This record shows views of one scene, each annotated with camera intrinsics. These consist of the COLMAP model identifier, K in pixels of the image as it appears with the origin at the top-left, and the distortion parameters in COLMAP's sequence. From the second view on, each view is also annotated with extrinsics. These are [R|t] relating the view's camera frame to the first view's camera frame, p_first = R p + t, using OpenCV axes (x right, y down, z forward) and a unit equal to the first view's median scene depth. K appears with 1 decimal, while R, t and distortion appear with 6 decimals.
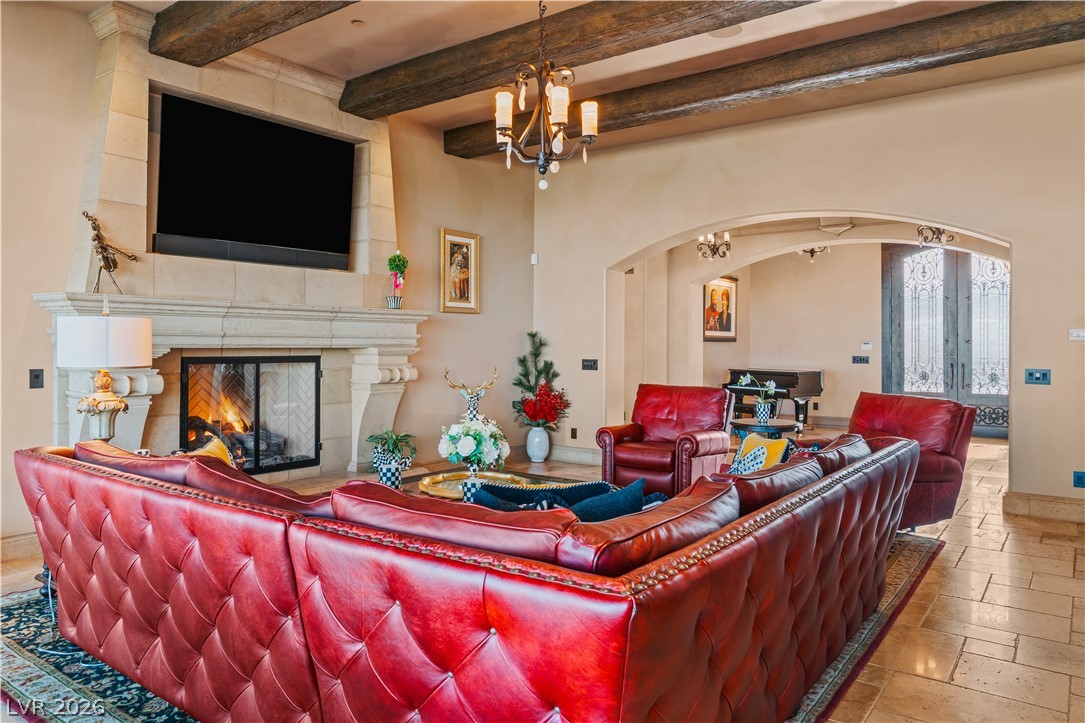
lens RADIAL K [[750.3, 0, 558.2], [0, 750.3, 336.0], [0, 0, 1]] dist [-0.001344, 0.005376]
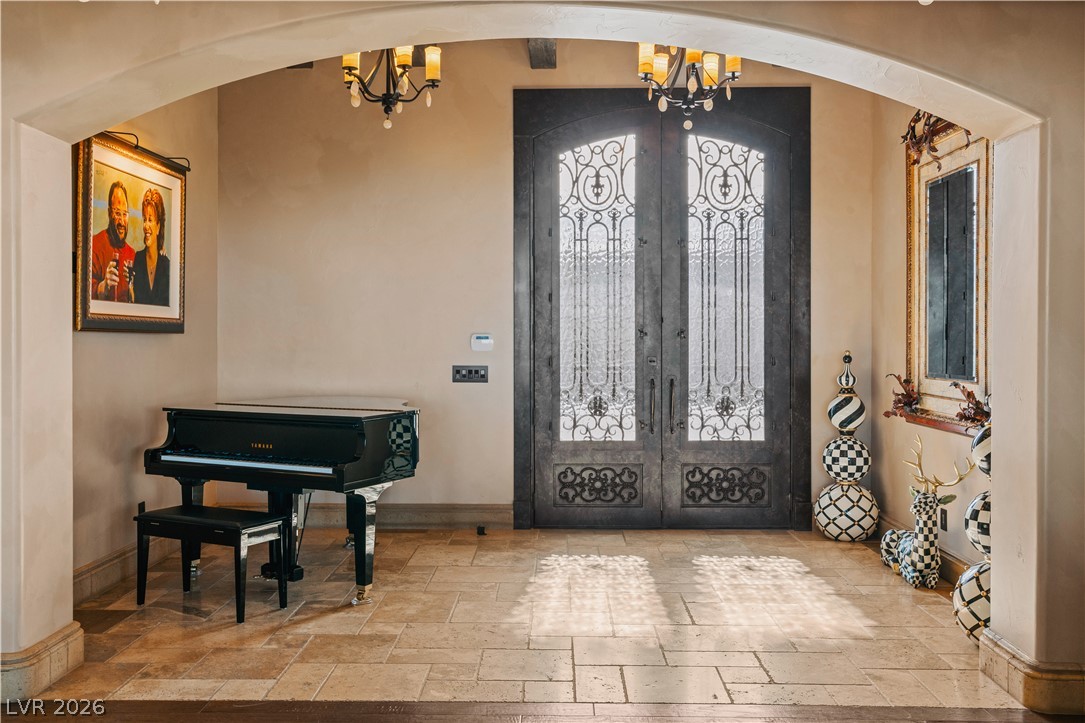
lens RADIAL K [[984.0, 0, 541.7], [0, 984.0, 356.2], [0, 0, 1]] dist [-0.017316, -0.003480]
pose [[0.836624, -0.009684, 0.547692, 0.121212], [-0.005740, 0.999634, 0.026443, 0.005553], [-0.547747, -0.025267, 0.836262, 0.504767]]
